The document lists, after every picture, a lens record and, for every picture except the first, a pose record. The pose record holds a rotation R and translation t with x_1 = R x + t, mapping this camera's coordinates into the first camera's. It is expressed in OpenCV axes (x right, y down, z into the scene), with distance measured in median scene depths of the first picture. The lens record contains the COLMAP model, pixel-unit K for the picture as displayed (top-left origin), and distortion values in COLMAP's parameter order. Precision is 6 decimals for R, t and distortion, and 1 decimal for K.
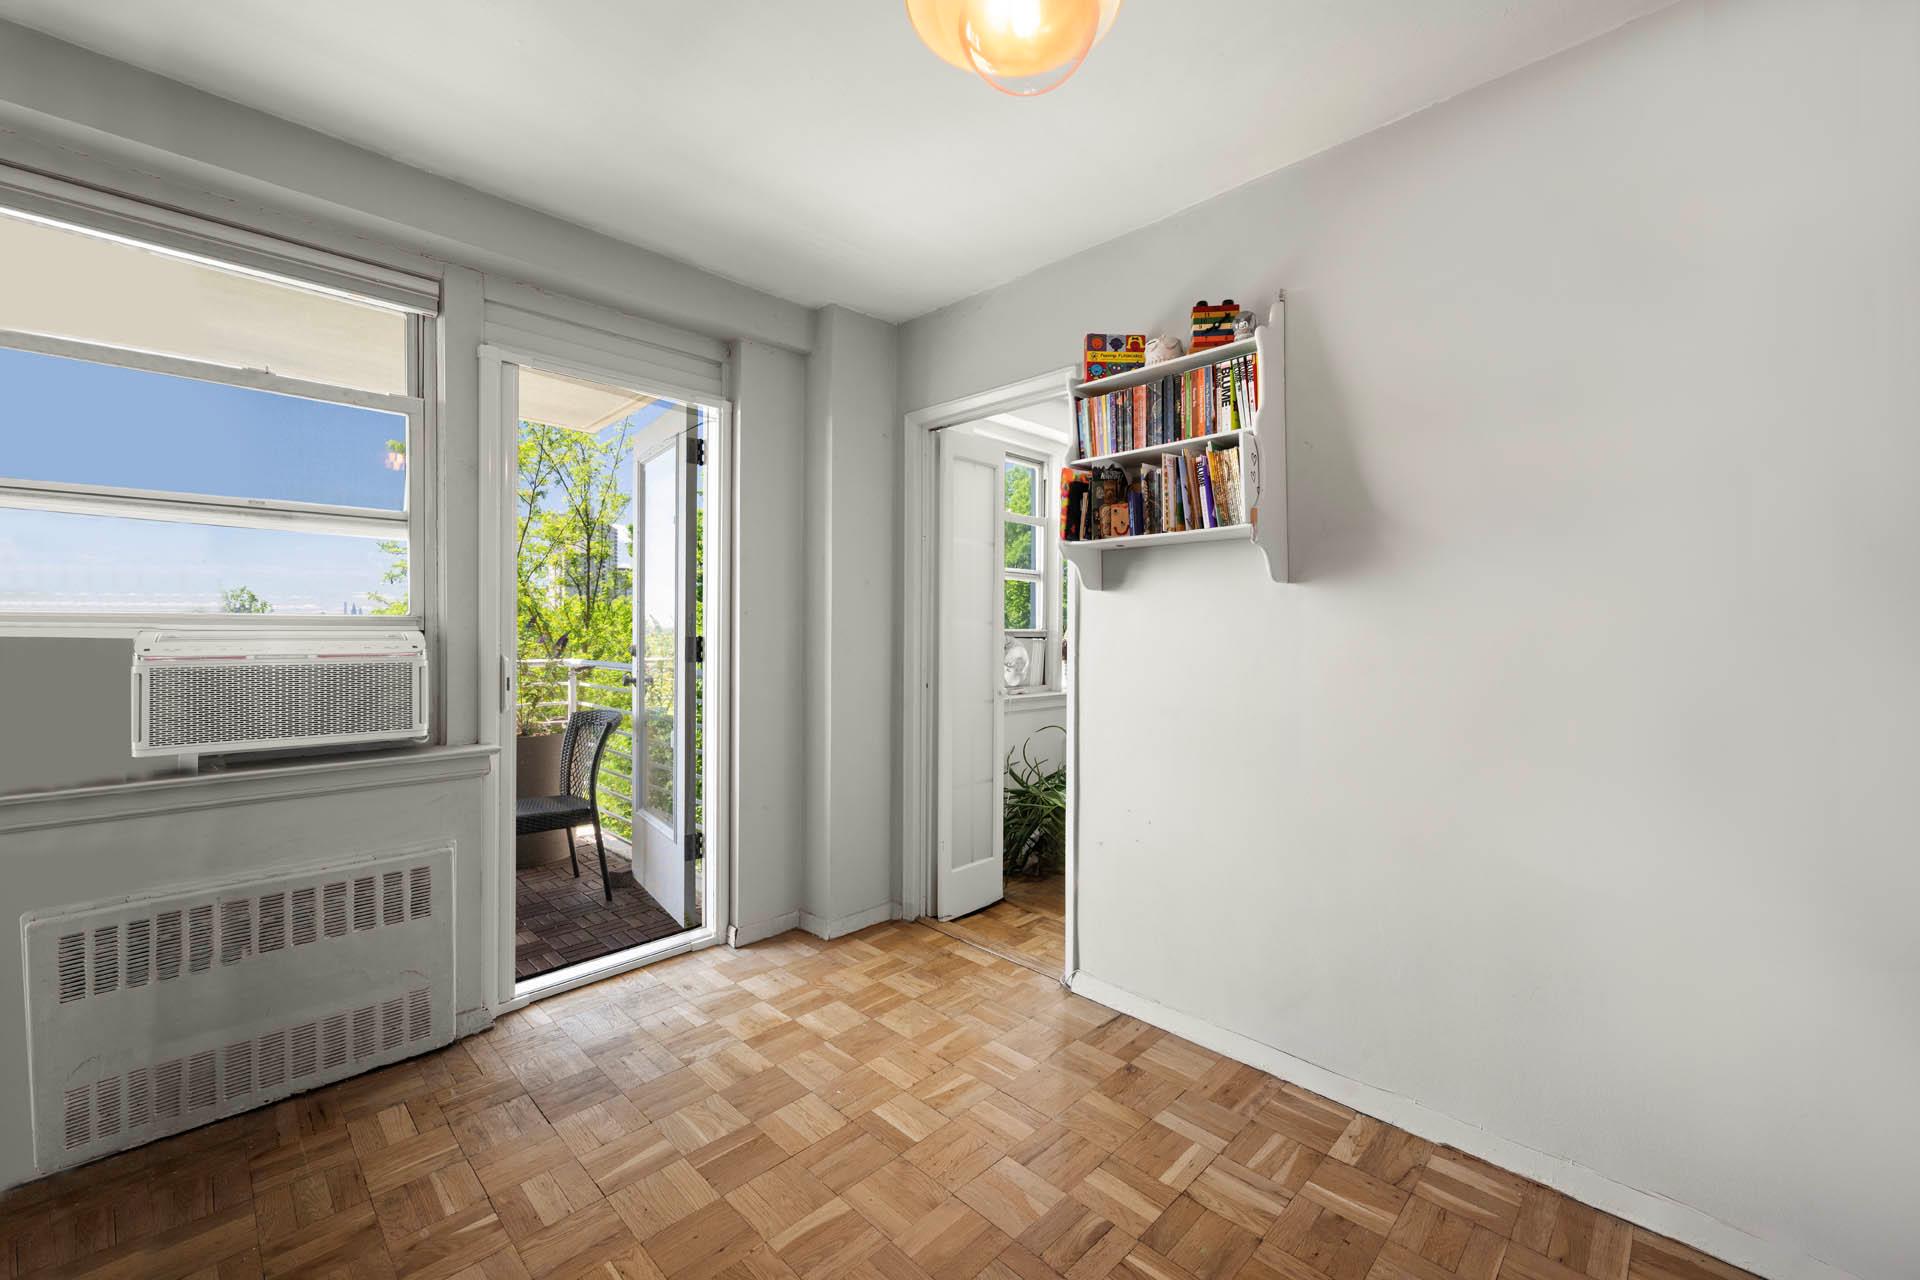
lens RADIAL K [[766.3, 0, 950.4], [0, 766.3, 636.4], [0, 0, 1]] dist [-0.001474, 0.000204]
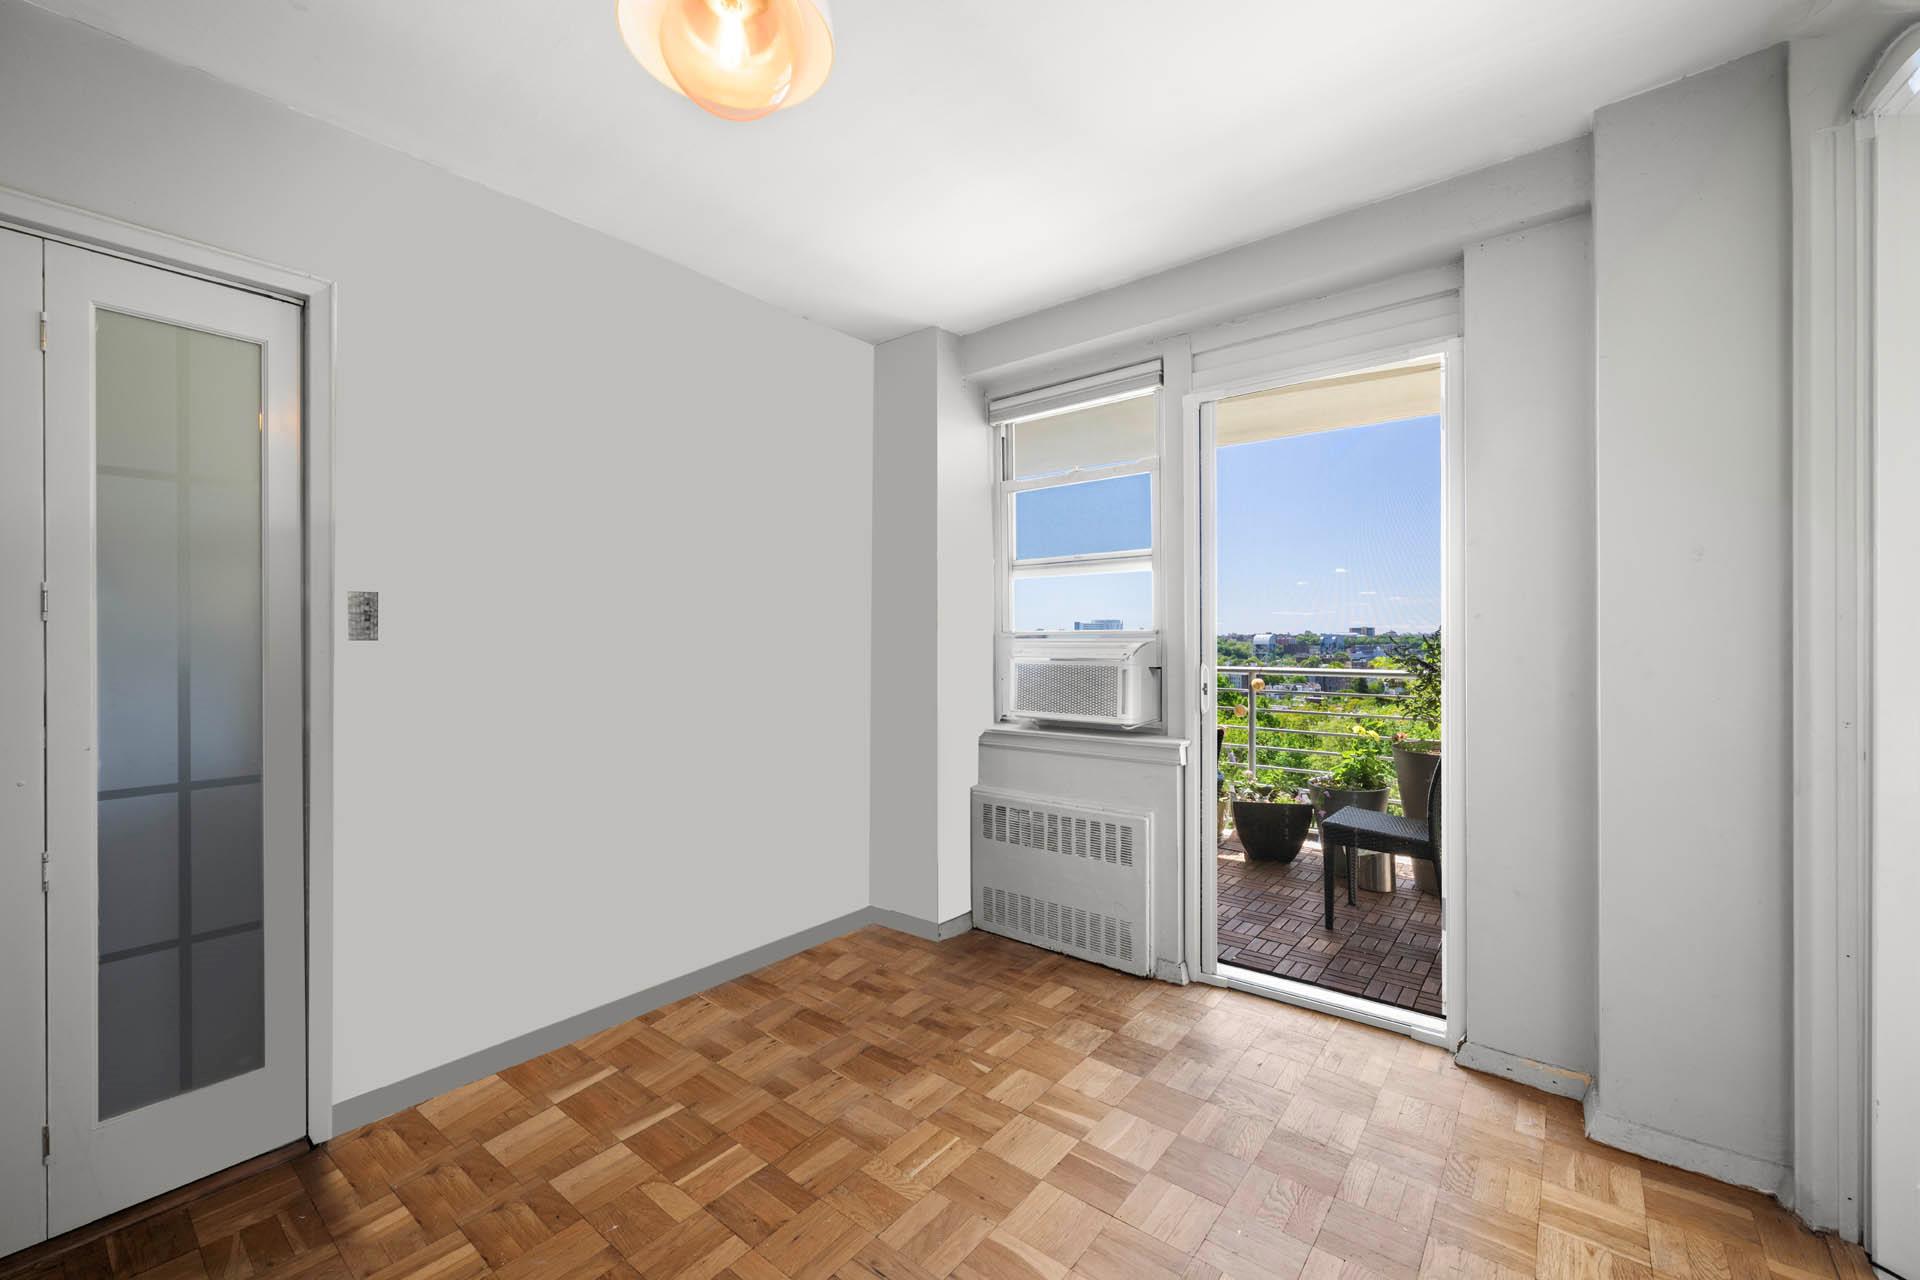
lens RADIAL K [[766.3, 0, 953.9], [0, 766.3, 640.2], [0, 0, 1]] dist [-0.001474, 0.000204]
pose [[0.100999, -0.002470, -0.994883, 0.480306], [-0.003546, 0.999990, -0.002842, -0.004520], [0.994880, 0.003815, 0.100989, 0.501316]]
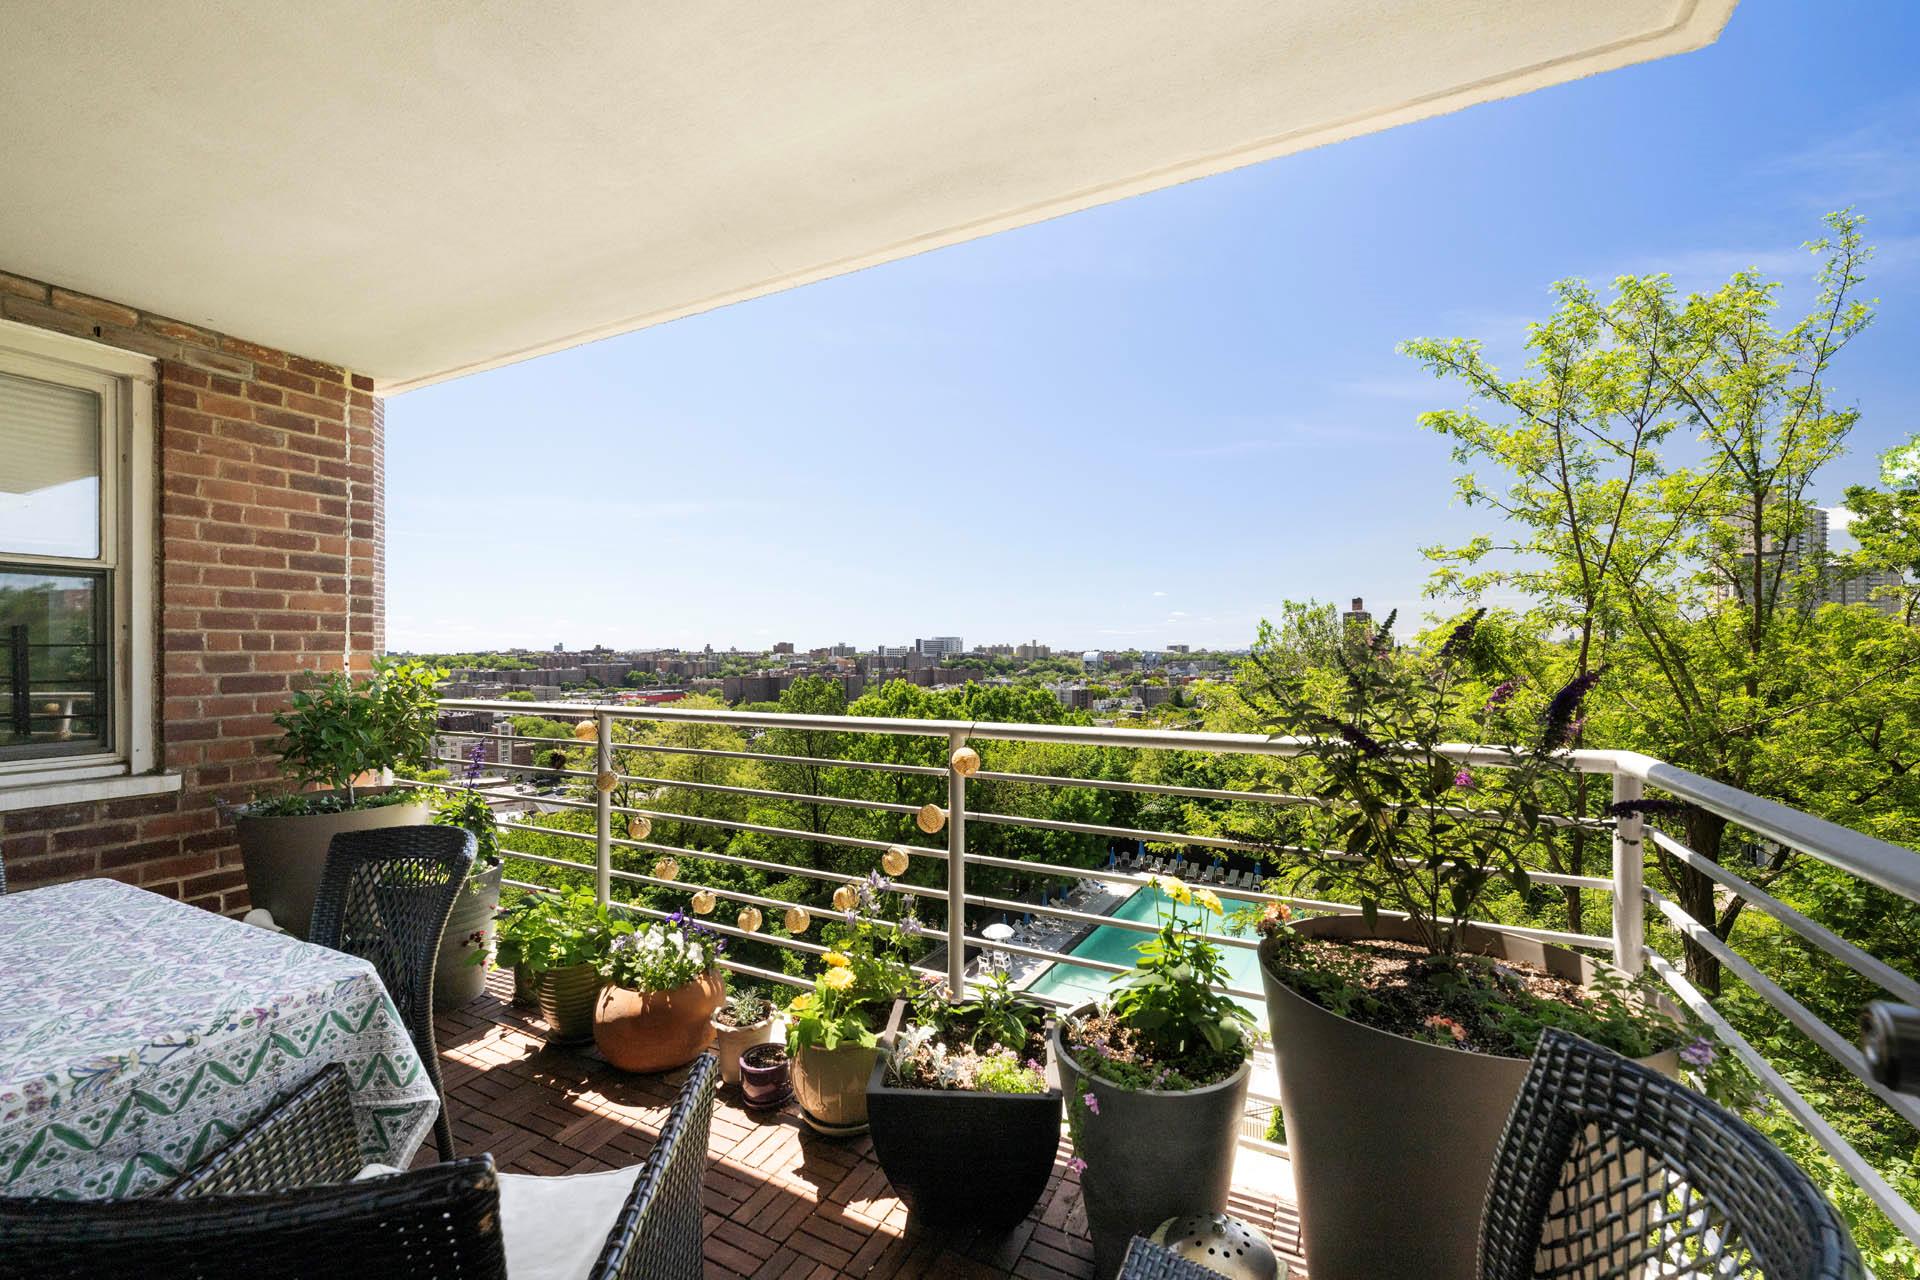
lens RADIAL K [[766.3, 0, 959.5], [0, 766.3, 653.6], [0, 0, 1]] dist [-0.001474, 0.000204]
pose [[0.307957, -0.006441, -0.951379, -0.497507], [-0.003416, 0.999963, -0.007876, -0.012600], [0.951394, 0.005675, 0.307923, 1.148910]]
